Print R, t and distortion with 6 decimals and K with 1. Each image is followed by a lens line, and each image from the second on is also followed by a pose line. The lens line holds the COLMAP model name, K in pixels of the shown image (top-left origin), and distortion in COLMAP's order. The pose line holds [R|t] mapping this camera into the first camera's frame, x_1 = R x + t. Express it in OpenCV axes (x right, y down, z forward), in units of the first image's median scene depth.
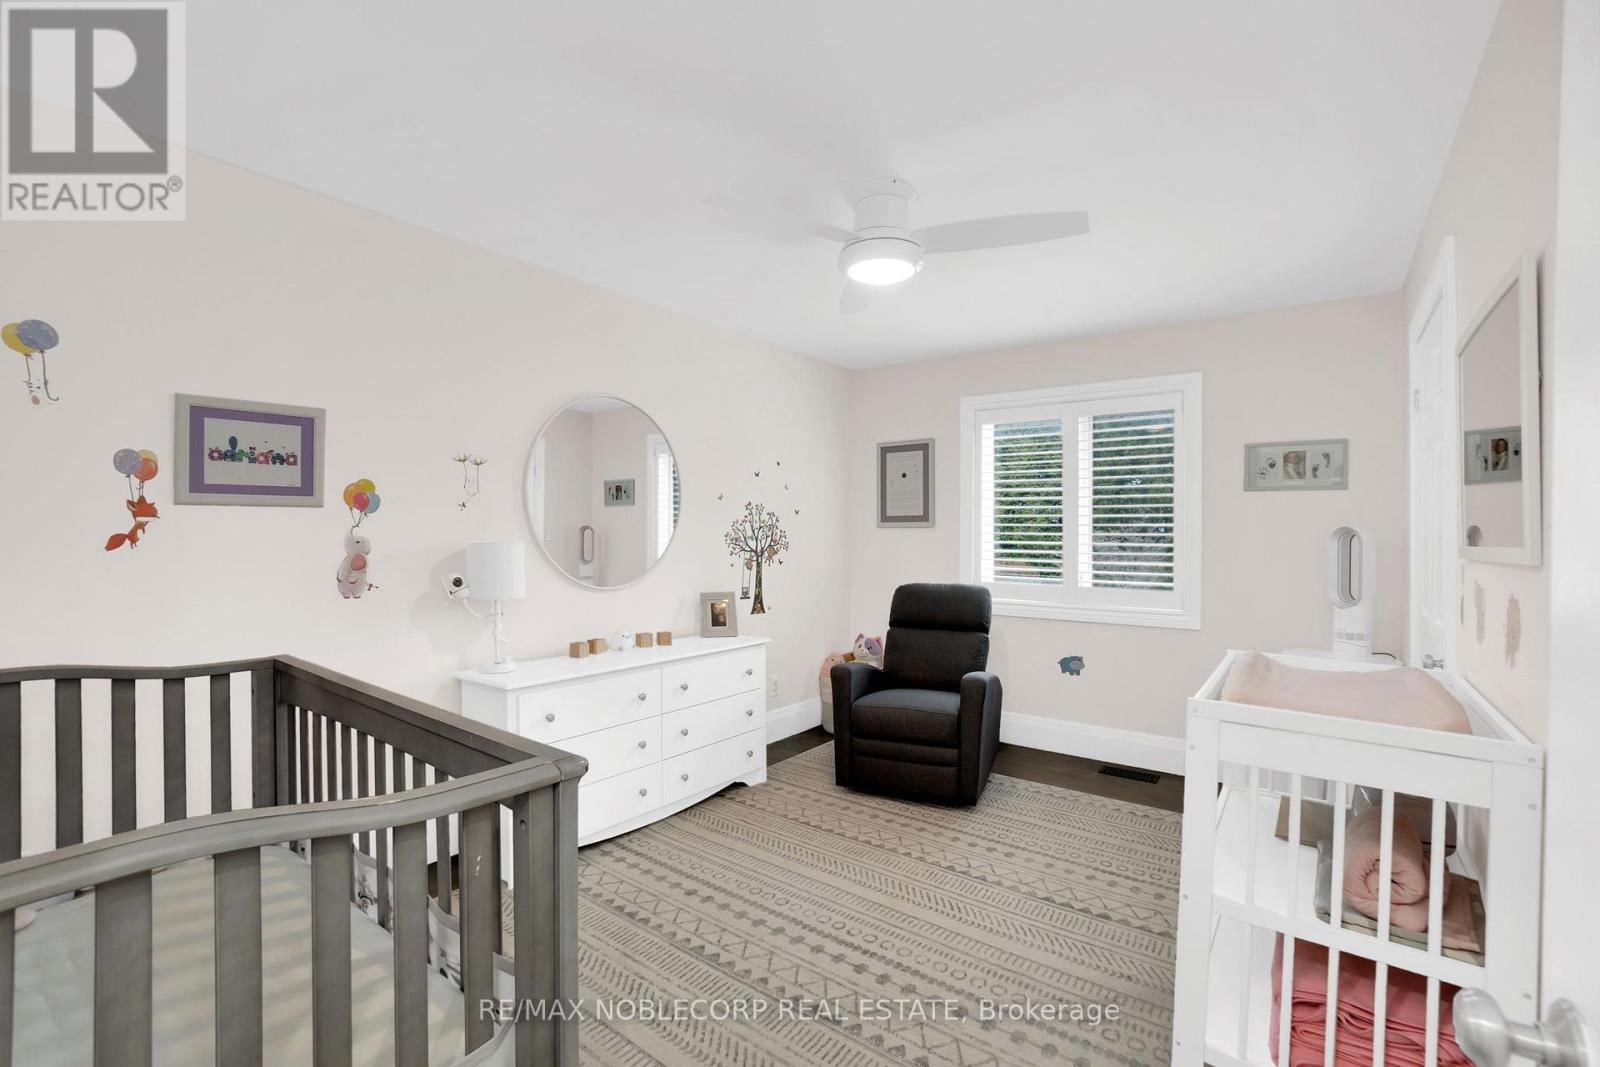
lens RADIAL K [[718.2, 0, 771.9], [0, 718.2, 538.4], [0, 0, 1]] dist [-0.024686, 0.000180]
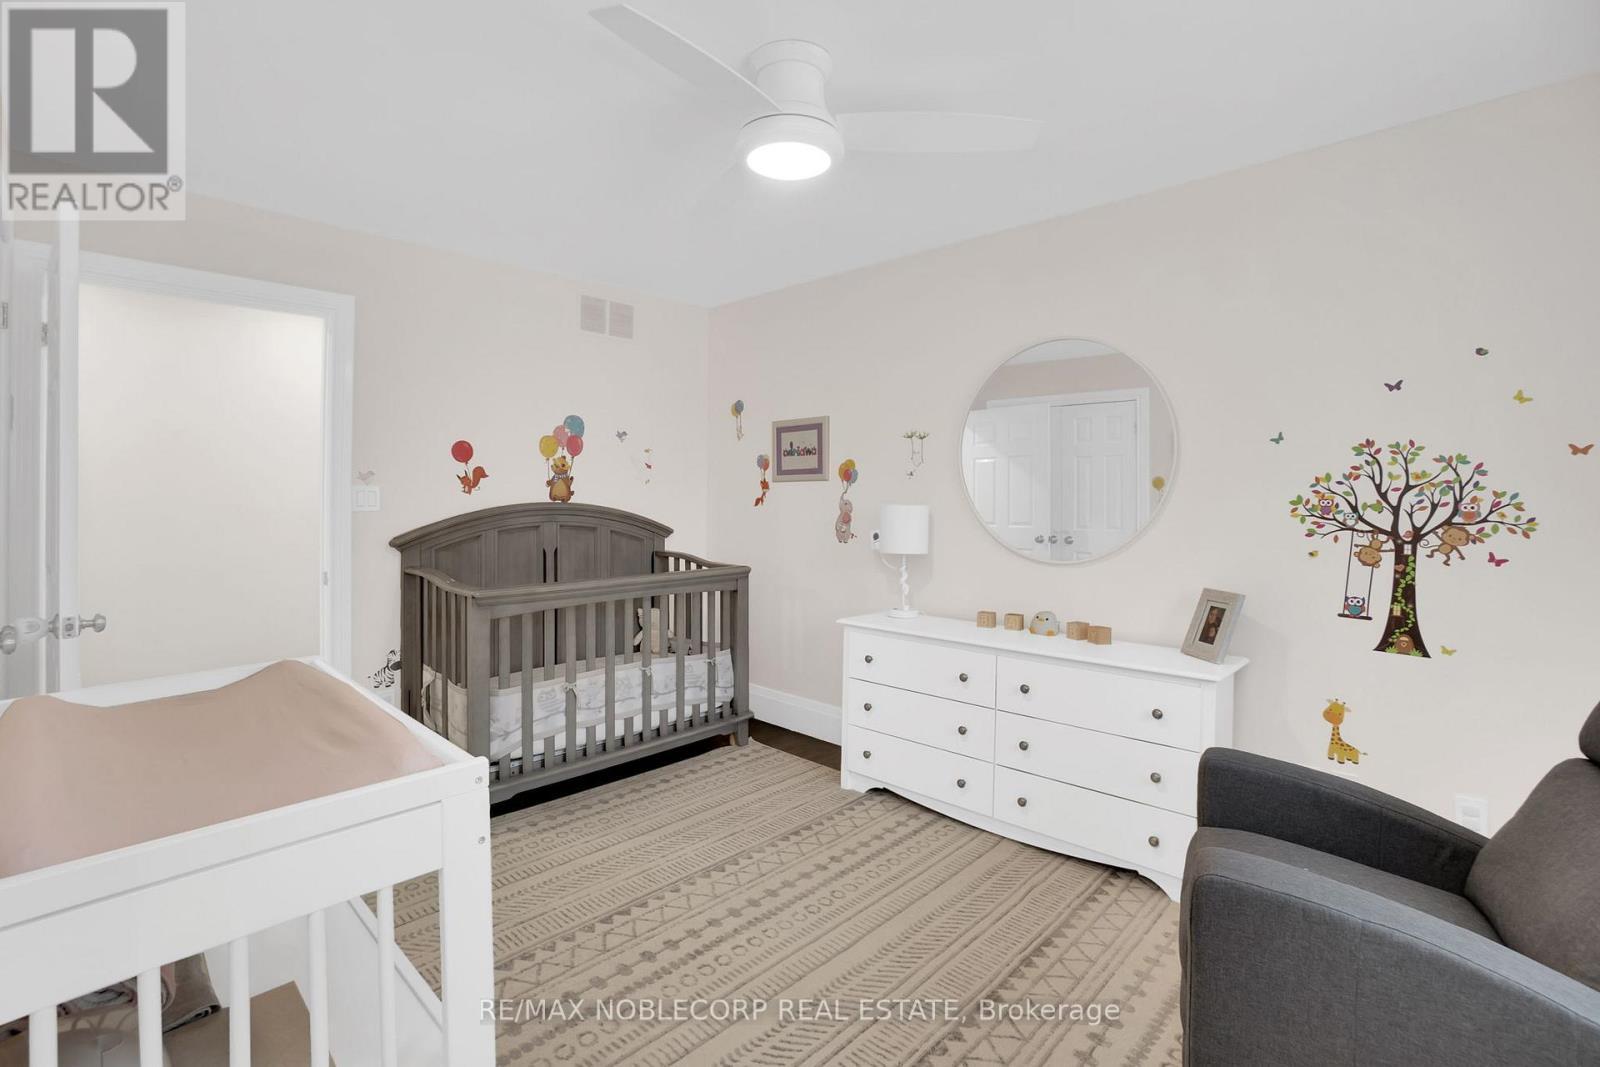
lens RADIAL K [[731.9, 0, 796.5], [0, 731.9, 501.7], [0, 0, 1]] dist [-0.047350, 0.000089]
pose [[-0.093154, -0.002873, -0.995648, 0.837962], [-0.015373, 0.999881, -0.001447, 0.004298], [0.995533, 0.015172, -0.093187, 0.973453]]
